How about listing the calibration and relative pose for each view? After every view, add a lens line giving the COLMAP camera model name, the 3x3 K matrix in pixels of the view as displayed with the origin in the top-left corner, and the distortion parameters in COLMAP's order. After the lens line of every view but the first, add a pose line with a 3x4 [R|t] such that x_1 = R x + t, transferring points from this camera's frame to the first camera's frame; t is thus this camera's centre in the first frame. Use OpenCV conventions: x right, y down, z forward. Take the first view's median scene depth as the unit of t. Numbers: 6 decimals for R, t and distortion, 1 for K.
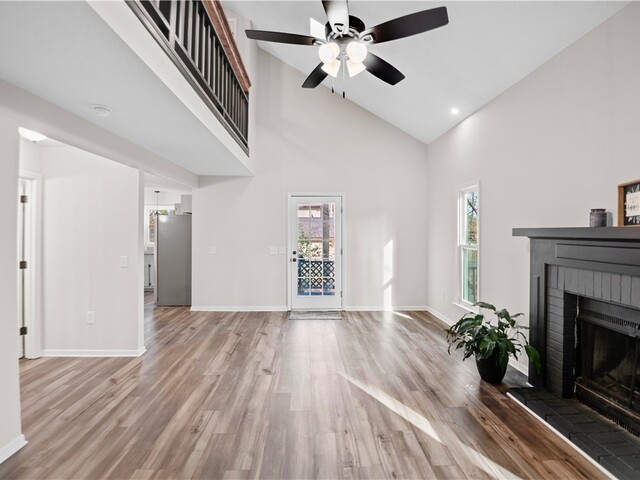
lens RADIAL K [[309.2, 0, 311.4], [0, 309.2, 227.7], [0, 0, 1]] dist [-0.001097, -0.014498]
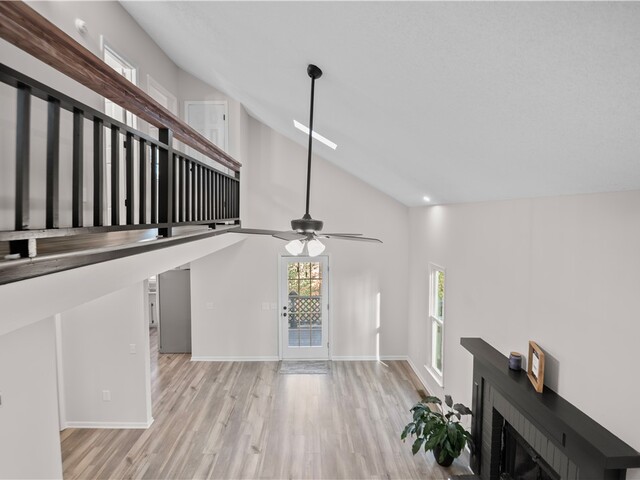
lens RADIAL K [[320.5, 0, 310.8], [0, 320.5, 221.2], [0, 0, 1]] dist [-0.002300, -0.014628]
pose [[0.999885, -0.005484, -0.014147, 0.083144], [0.006021, 0.999252, 0.038198, -0.406908], [0.013927, -0.038279, 0.999170, -0.173255]]
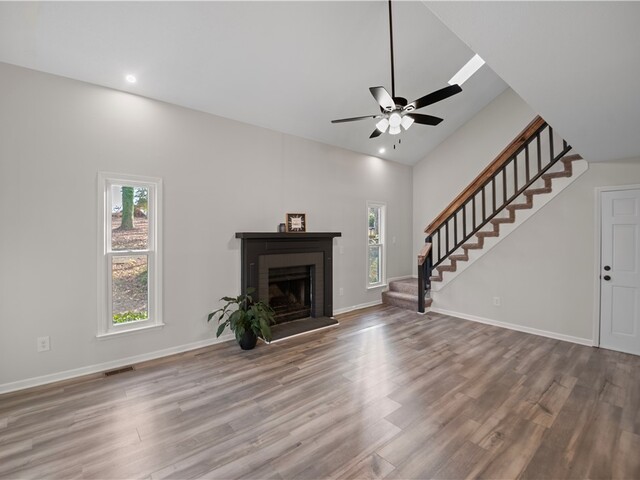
lens RADIAL K [[291.3, 0, 314.1], [0, 291.3, 238.6], [0, 0, 1]] dist [-0.000663, -0.014771]
pose [[-0.625630, -0.020908, 0.779840, -0.446911], [-0.013193, 0.999781, 0.016221, 0.003453], [-0.780008, -0.000140, -0.625769, 1.282911]]
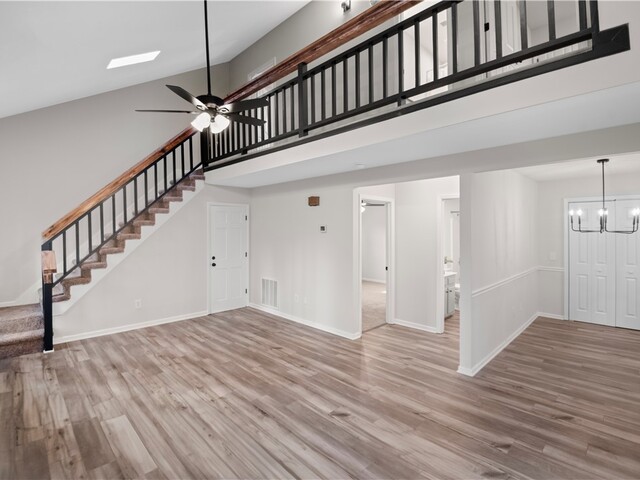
lens RADIAL K [[312.7, 0, 310.0], [0, 312.7, 226.6], [0, 0, 1]] dist [-0.003411, -0.013979]
pose [[-0.740064, -0.006532, -0.672505, 0.422676], [0.006593, 0.999834, -0.016966, -0.020402], [0.672505, -0.016990, -0.739898, 1.379516]]
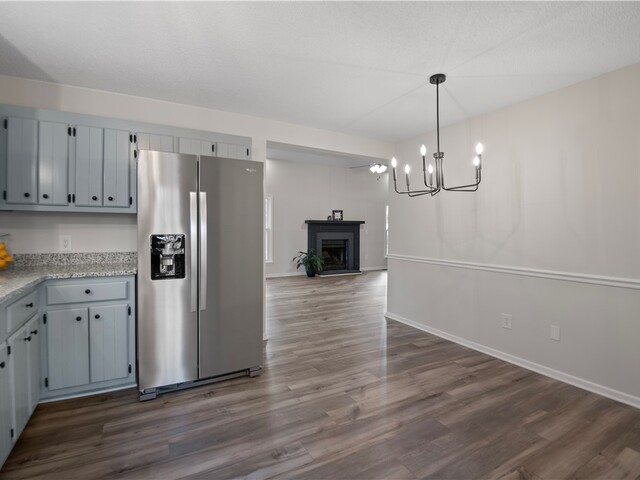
lens RADIAL K [[312.7, 0, 310.0], [0, 312.7, 226.6], [0, 0, 1]] dist [-0.003411, -0.013979]
pose [[-0.442507, 0.003863, 0.896757, -1.499374], [-0.013643, 0.999846, -0.011039, 0.073665], [-0.896661, -0.017119, -0.442386, 1.819425]]
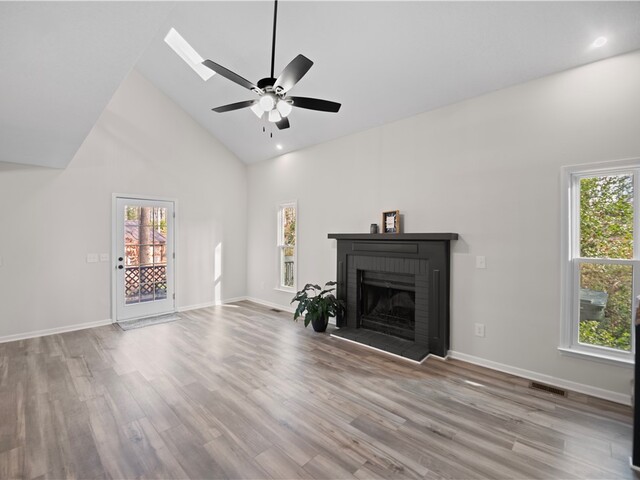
lens RADIAL K [[291.3, 0, 314.1], [0, 291.3, 238.6], [0, 0, 1]] dist [-0.000663, -0.014771]
pose [[0.712846, -0.009439, 0.701257, -0.379853], [-0.006935, 0.999766, 0.020507, -0.002714], [-0.701286, -0.019482, 0.712613, -0.024744]]
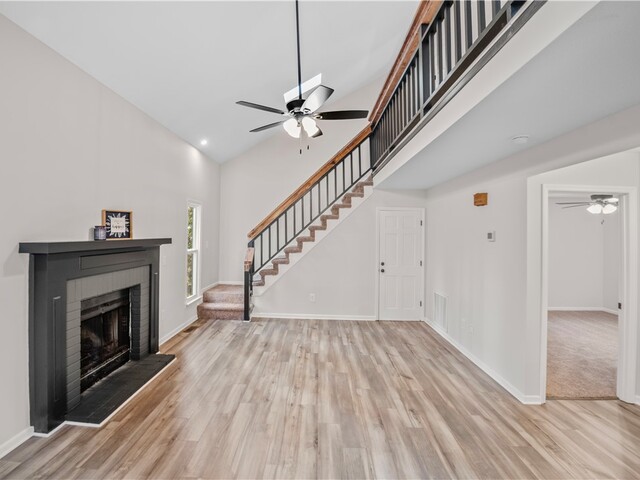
lens RADIAL K [[298.8, 0, 310.2], [0, 298.8, 231.9], [0, 0, 1]] dist [-0.021419, -0.000724]
pose [[-0.998670, -0.020199, 0.047428, -0.004232], [-0.020867, 0.999689, -0.013632, -0.023096], [-0.047137, -0.014603, -0.998782, 1.375786]]
